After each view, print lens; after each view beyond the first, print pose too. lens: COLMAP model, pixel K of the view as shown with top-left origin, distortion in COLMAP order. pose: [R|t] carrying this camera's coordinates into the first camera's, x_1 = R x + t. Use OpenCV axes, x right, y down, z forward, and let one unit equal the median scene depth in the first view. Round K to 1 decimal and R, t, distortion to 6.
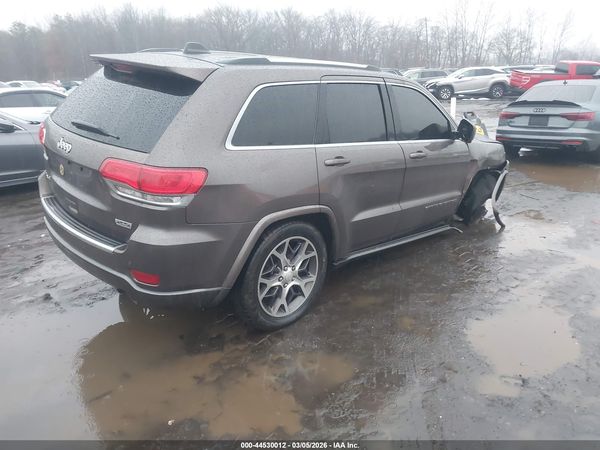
lens RADIAL K [[490.5, 0, 279.4], [0, 490.5, 236.6], [0, 0, 1]] dist [0.028344, -0.027501]
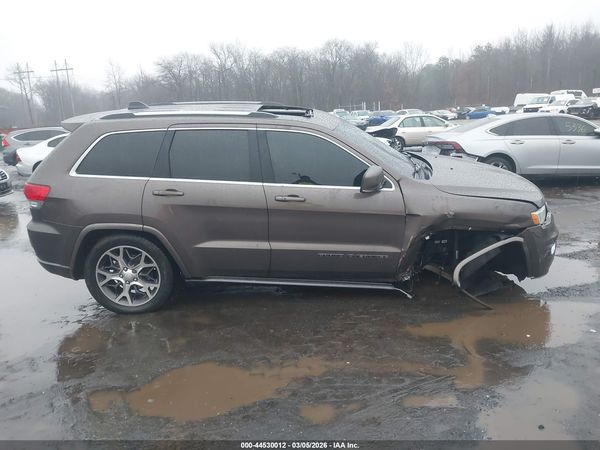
lens RADIAL K [[490.5, 0, 299.2], [0, 490.5, 226.3], [0, 0, 1]] dist [0.028344, -0.027501]
pose [[0.684136, 0.151005, -0.713552, 1.180125], [-0.195165, 0.980558, 0.020392, -0.155428], [0.702758, 0.125309, 0.700306, 0.368133]]
